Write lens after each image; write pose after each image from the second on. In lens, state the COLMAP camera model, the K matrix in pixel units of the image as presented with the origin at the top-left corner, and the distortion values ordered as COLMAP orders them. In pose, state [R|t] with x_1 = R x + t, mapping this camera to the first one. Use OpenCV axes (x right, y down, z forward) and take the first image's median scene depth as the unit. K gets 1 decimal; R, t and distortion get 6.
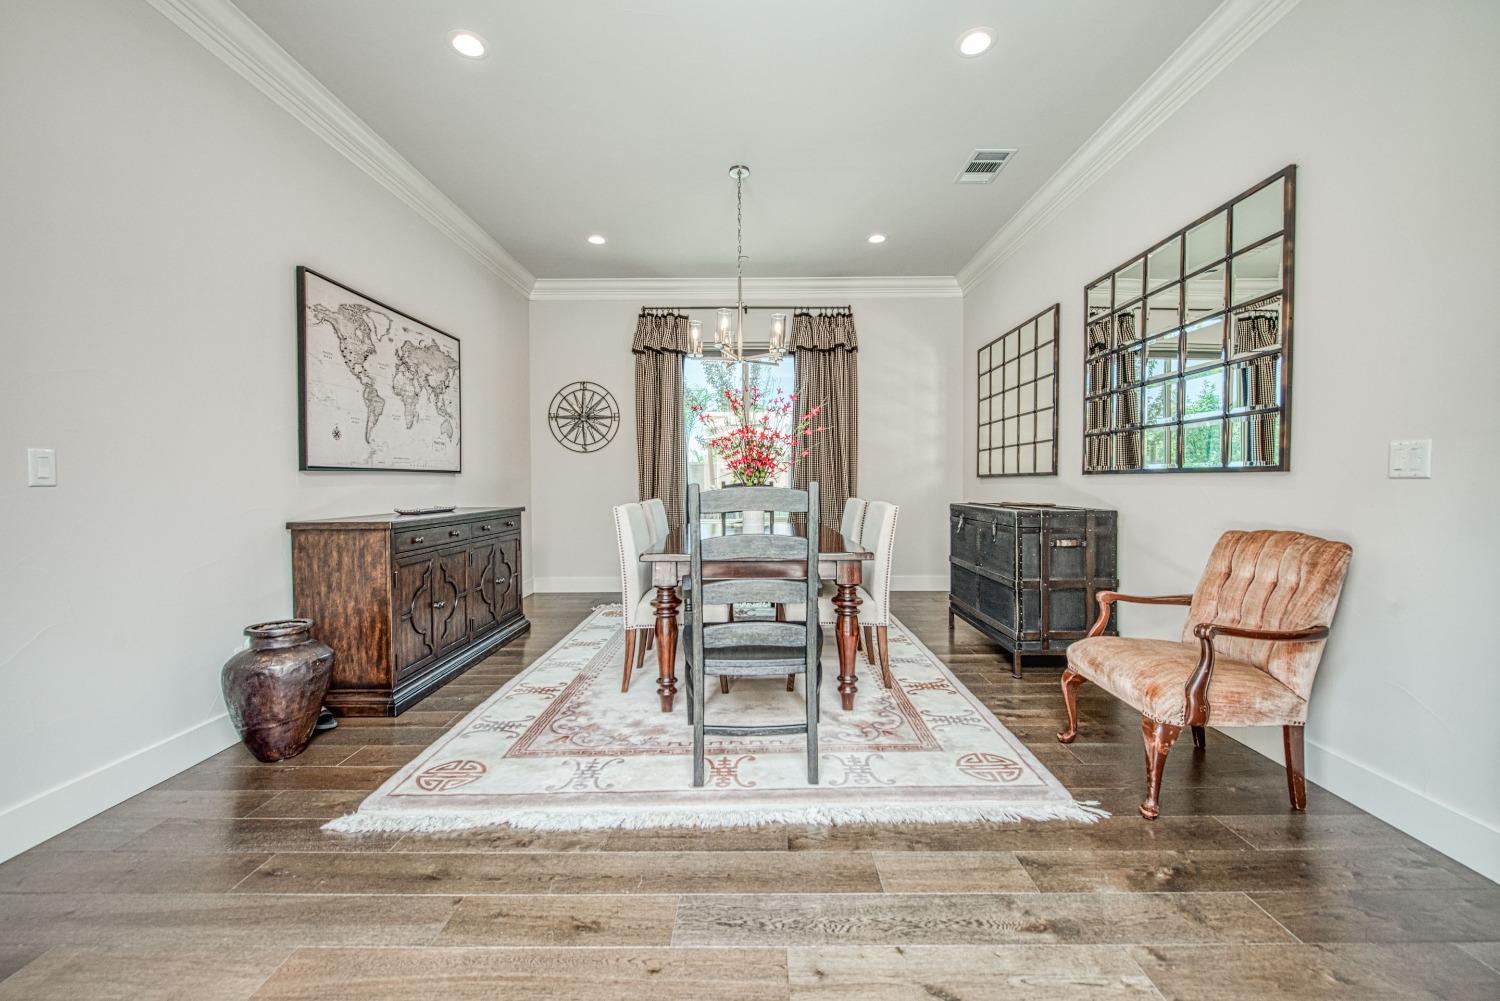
lens RADIAL K [[596.0, 0, 743.4], [0, 596.0, 504.9], [0, 0, 1]] dist [-0.000339, -0.000297]
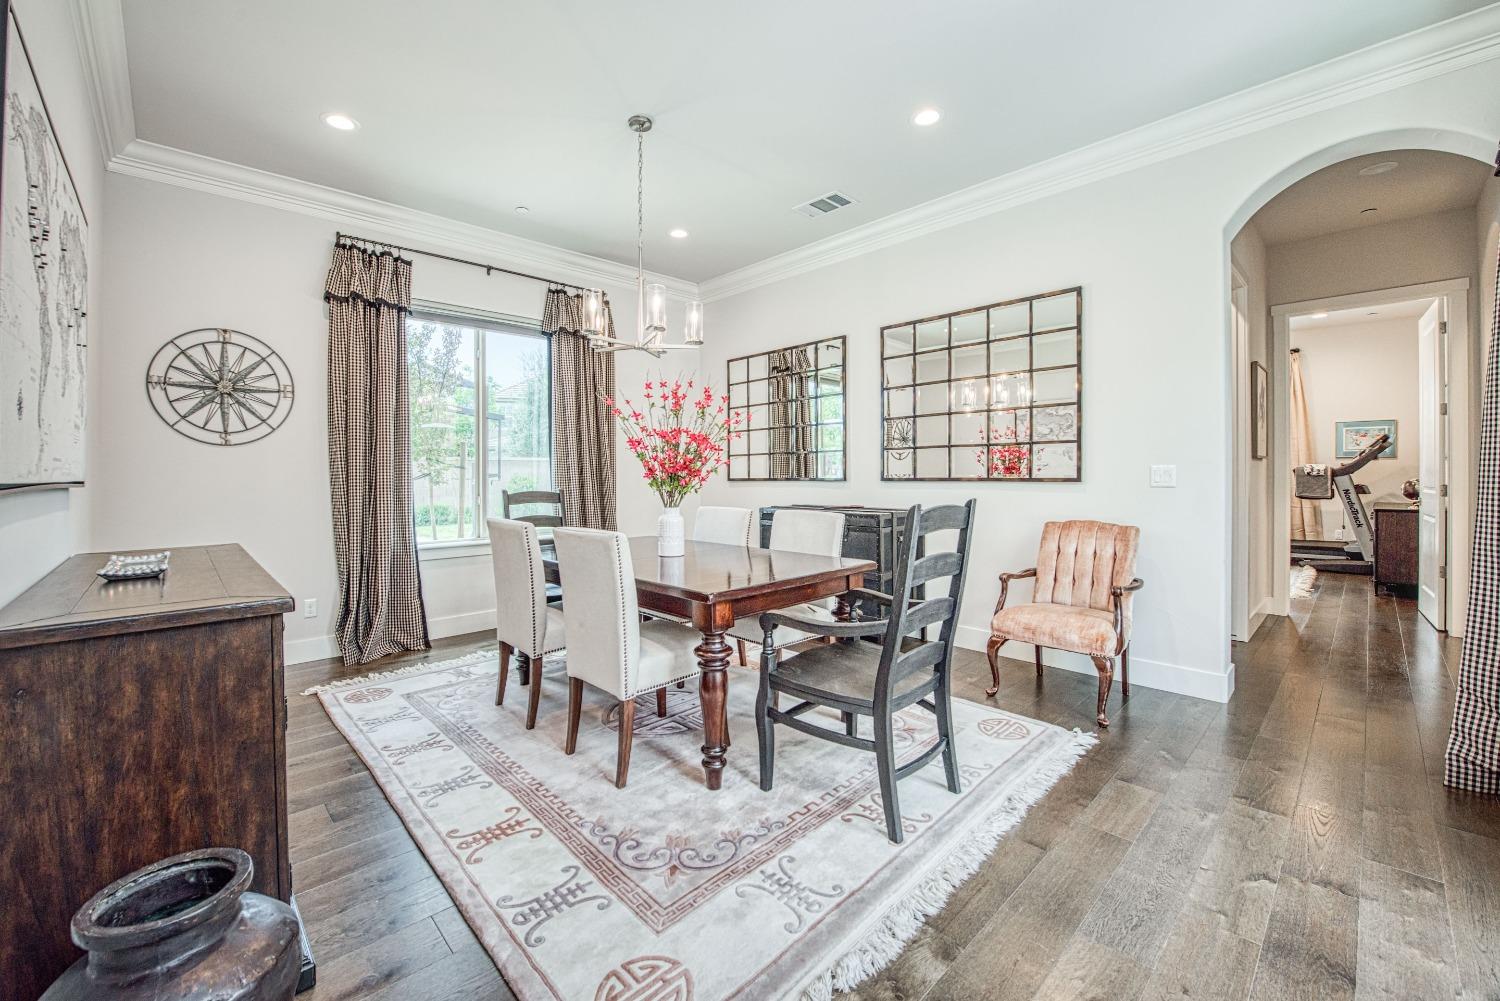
lens RADIAL K [[626.3, 0, 743.7], [0, 626.3, 491.0], [0, 0, 1]] dist [-0.010802, -0.004915]
pose [[0.714021, -0.020373, 0.699827, -0.344657], [0.032150, 0.999476, -0.003706, -0.023119], [-0.699385, 0.025145, 0.714302, 0.187252]]
